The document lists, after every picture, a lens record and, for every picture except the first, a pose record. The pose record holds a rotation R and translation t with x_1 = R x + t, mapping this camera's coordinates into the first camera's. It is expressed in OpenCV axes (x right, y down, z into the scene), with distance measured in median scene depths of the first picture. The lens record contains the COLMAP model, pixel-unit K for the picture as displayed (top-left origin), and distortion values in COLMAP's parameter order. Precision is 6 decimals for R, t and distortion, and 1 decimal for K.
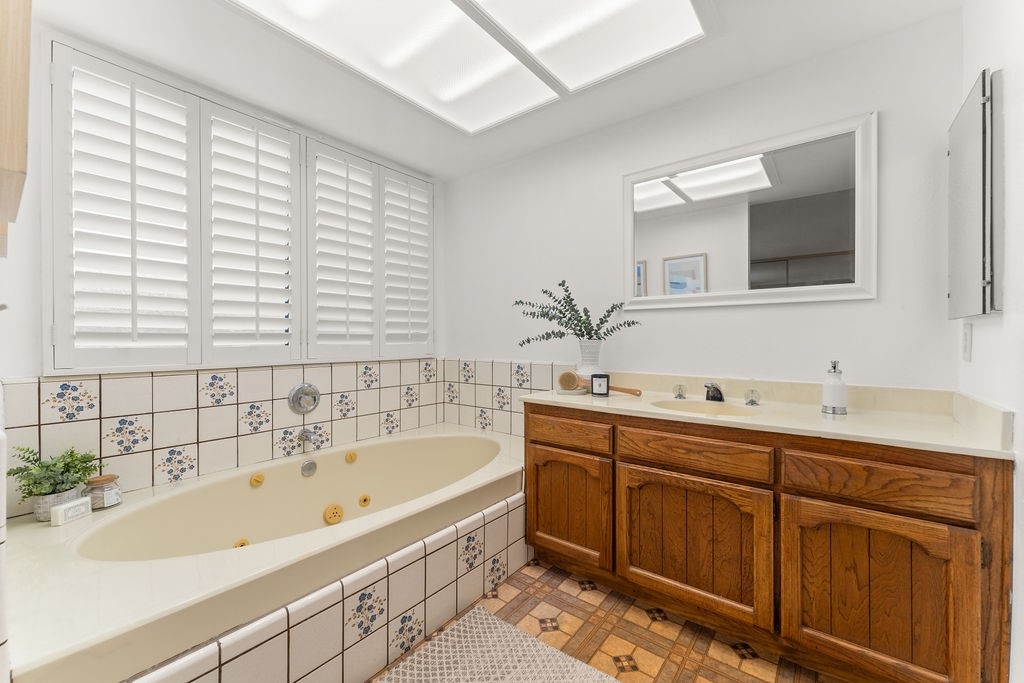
lens RADIAL K [[410.7, 0, 516.1], [0, 410.7, 339.7], [0, 0, 1]] dist [-0.001147, 0.000267]
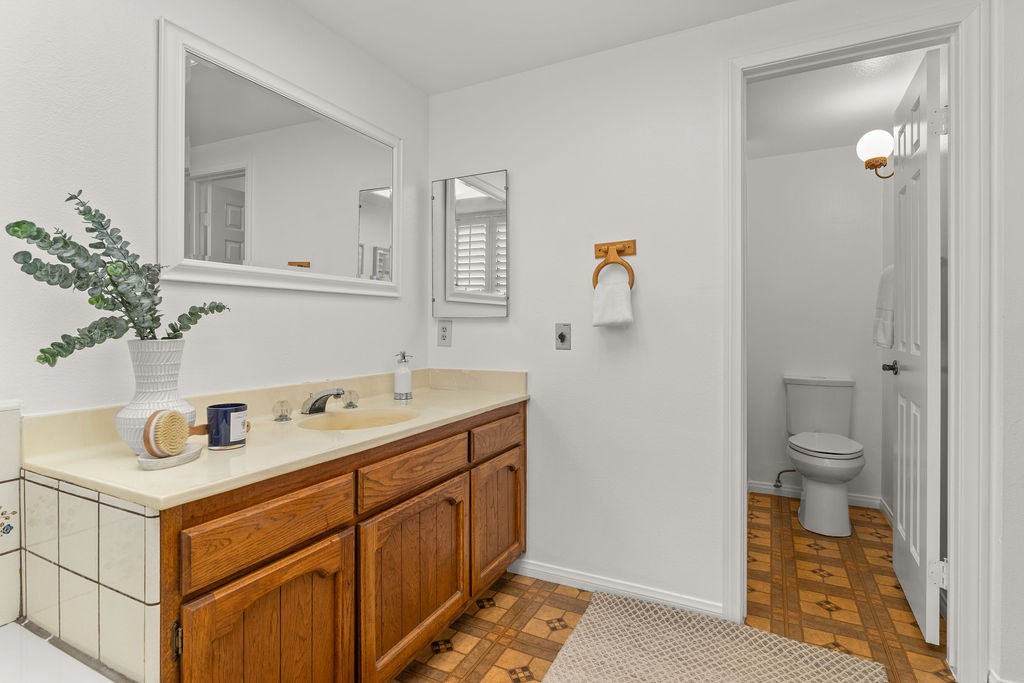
lens RADIAL K [[498.4, 0, 512.4], [0, 498.4, 330.4], [0, 0, 1]] dist [-0.000466, -0.000016]
pose [[-0.188965, -0.005539, 0.981968, -0.546209], [0.007253, 0.999949, 0.007036, -0.012629], [-0.981957, 0.008452, -0.188915, 0.874305]]
